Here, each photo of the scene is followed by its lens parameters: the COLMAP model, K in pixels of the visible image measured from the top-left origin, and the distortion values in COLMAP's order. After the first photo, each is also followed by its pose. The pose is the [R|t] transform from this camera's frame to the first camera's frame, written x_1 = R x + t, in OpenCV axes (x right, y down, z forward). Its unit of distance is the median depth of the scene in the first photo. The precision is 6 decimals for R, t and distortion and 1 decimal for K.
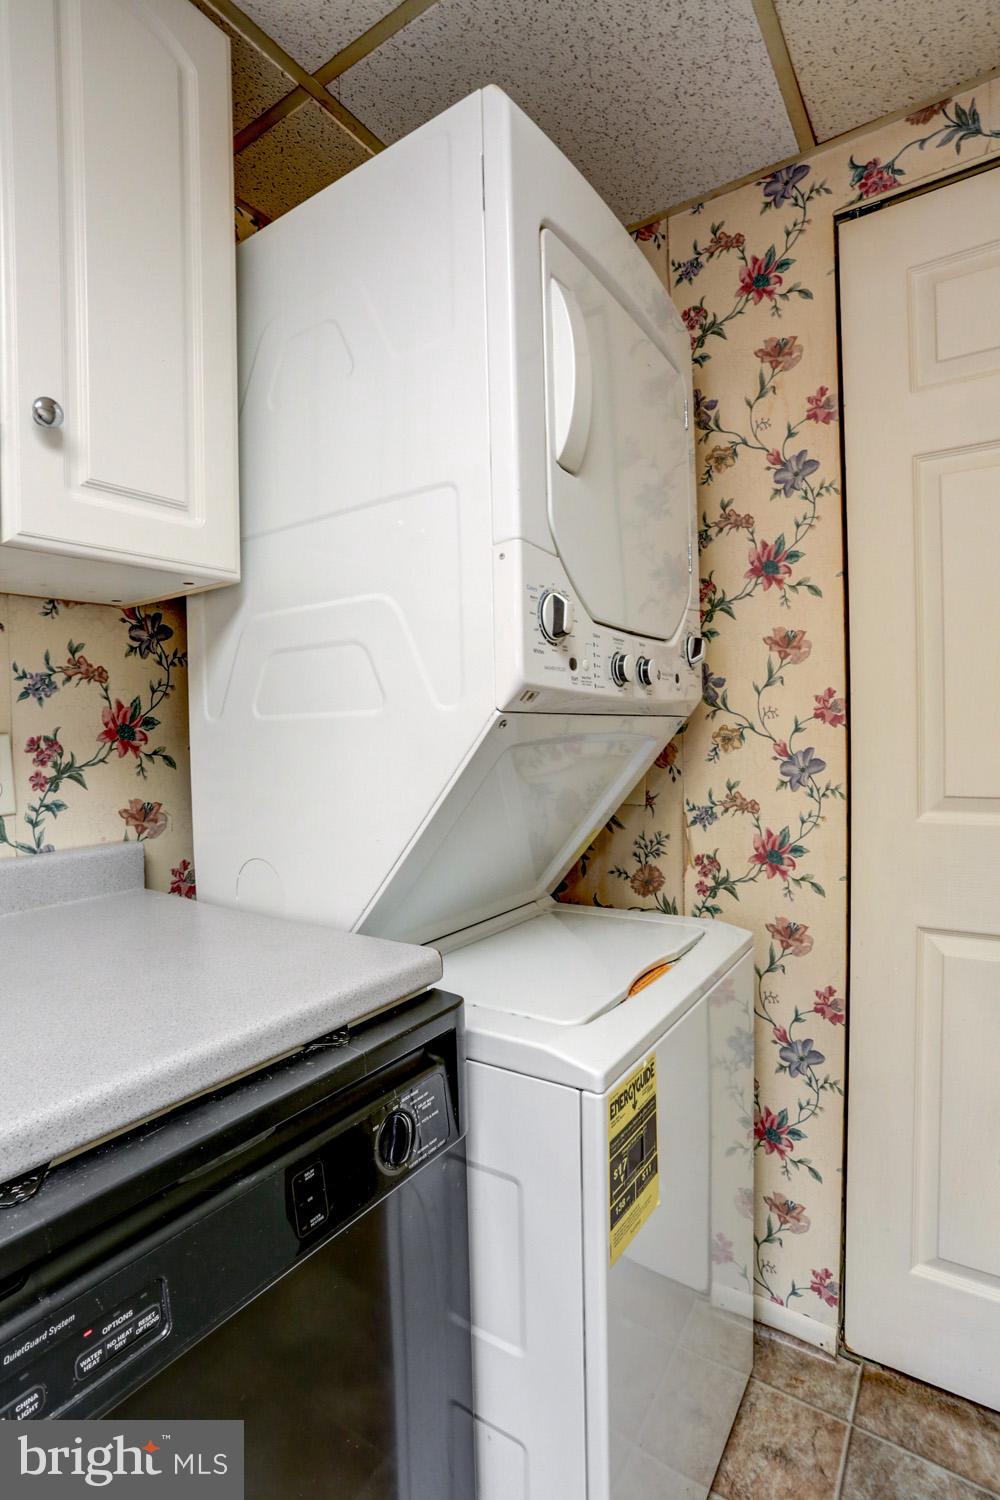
lens RADIAL K [[724.9, 0, 498.9], [0, 724.9, 749.3], [0, 0, 1]] dist [-0.071107, 0.027074]
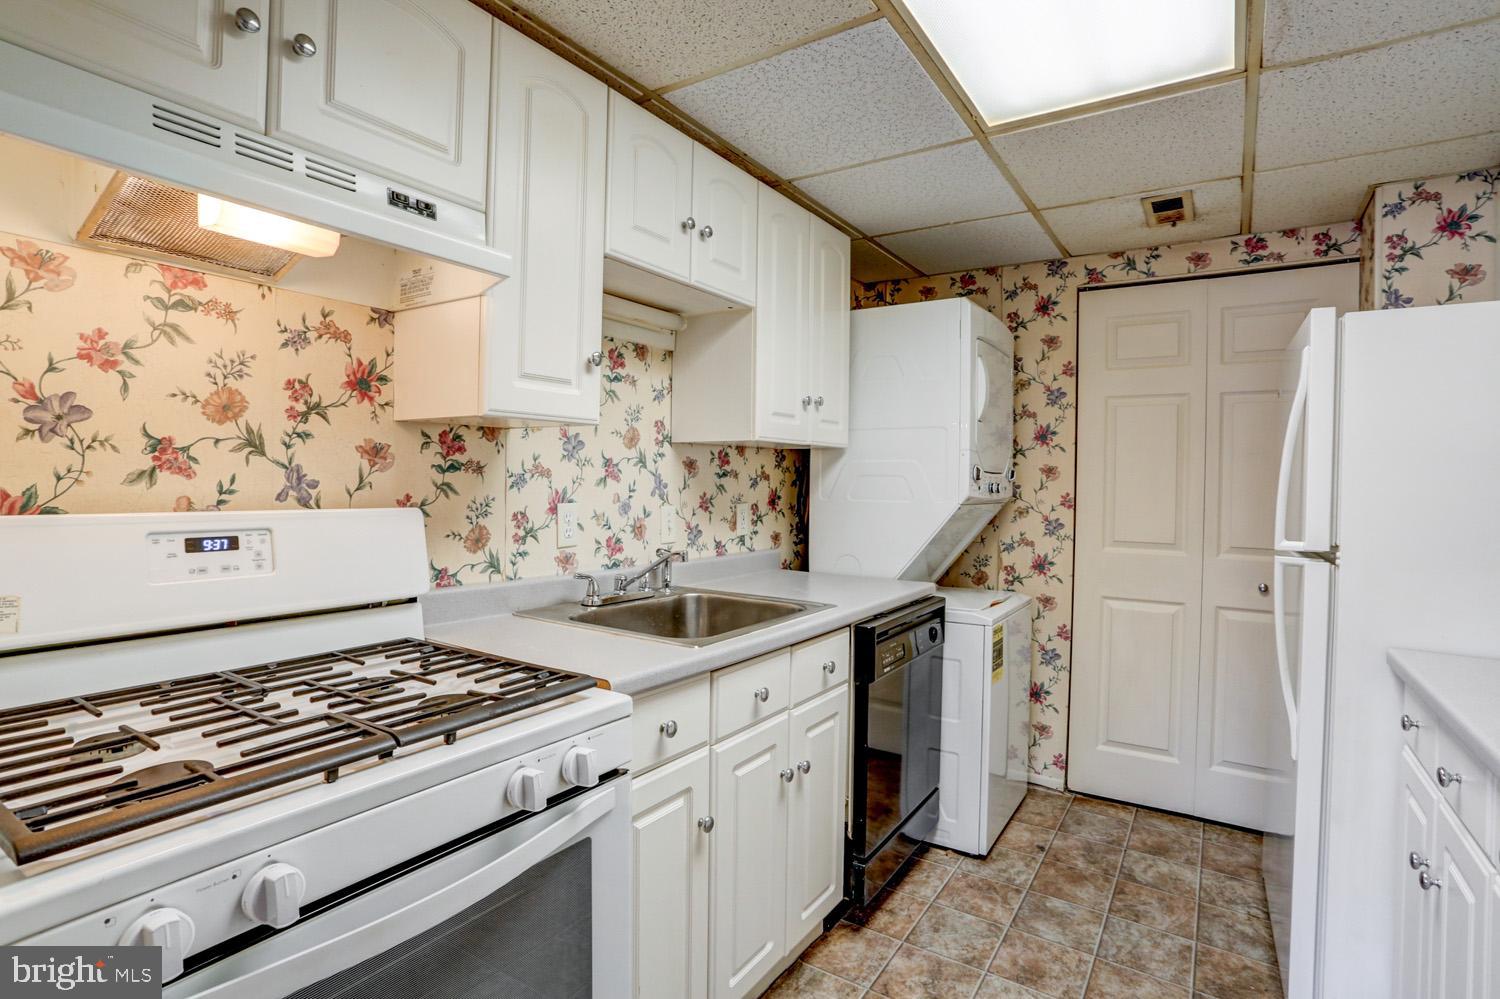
lens RADIAL K [[724.9, 0, 766.9], [0, 724.9, 489.6], [0, 0, 1]] dist [-0.071107, 0.027074]
pose [[0.999002, 0.037000, 0.025029, -0.553241], [-0.036583, 0.999187, -0.016914, -0.020910], [-0.025635, 0.015981, 0.999544, -1.259487]]
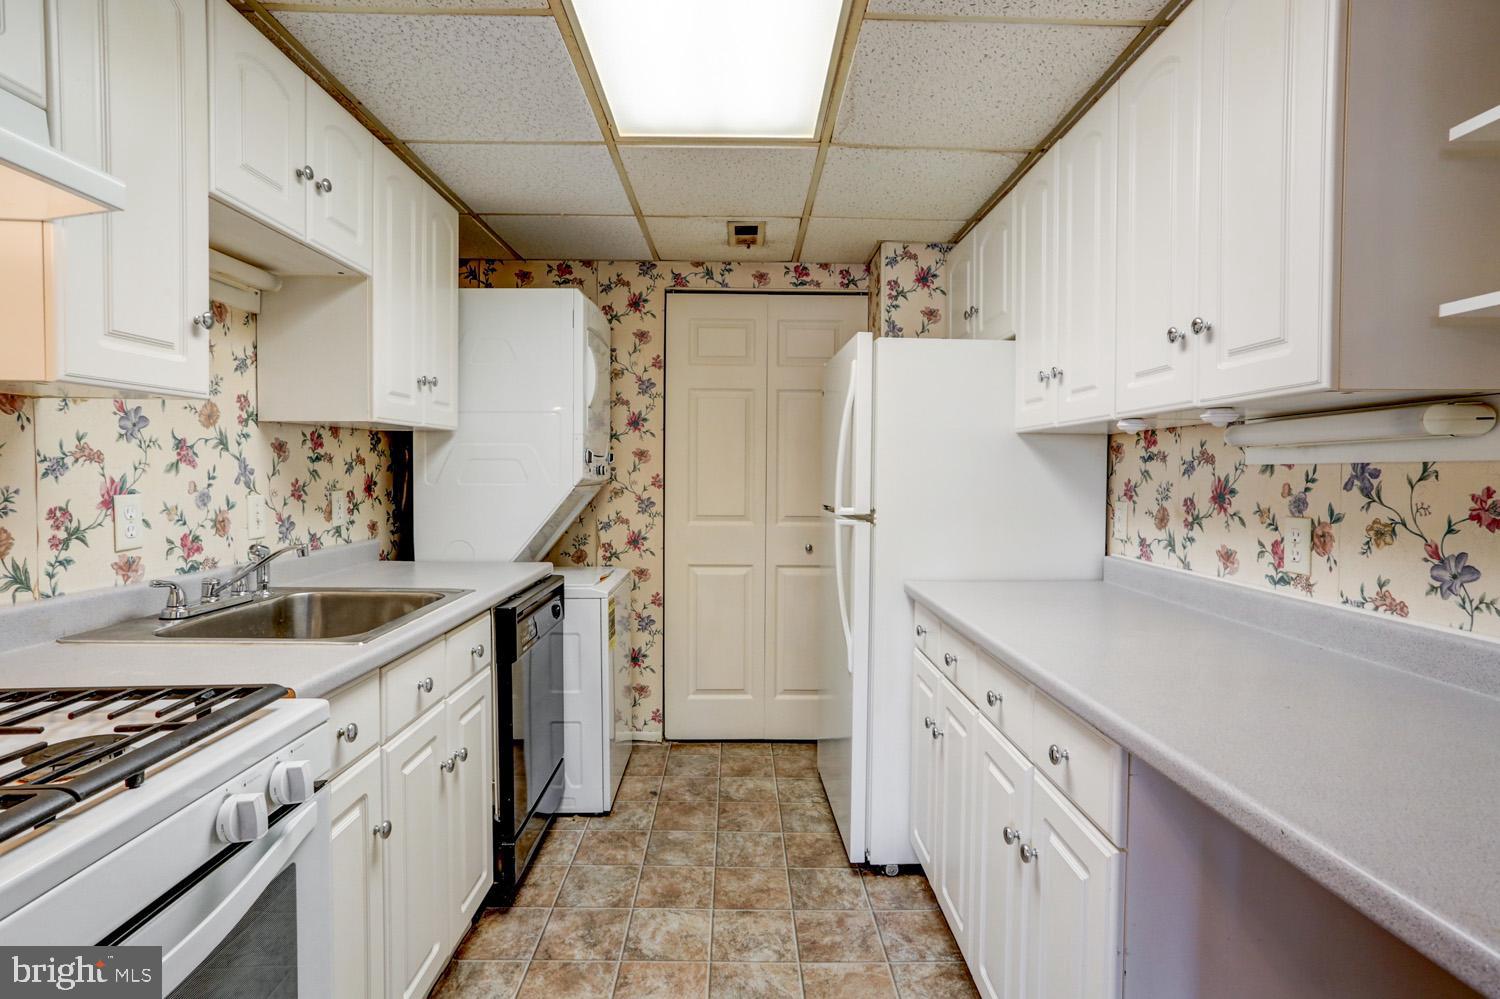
lens RADIAL K [[724.9, 0, 759.5], [0, 724.9, 486.9], [0, 0, 1]] dist [-0.071107, 0.027074]
pose [[0.811711, 0.013230, 0.583909, -0.738744], [-0.007878, 0.999900, -0.011704, -0.011070], [-0.584006, 0.004901, 0.811735, -1.289259]]
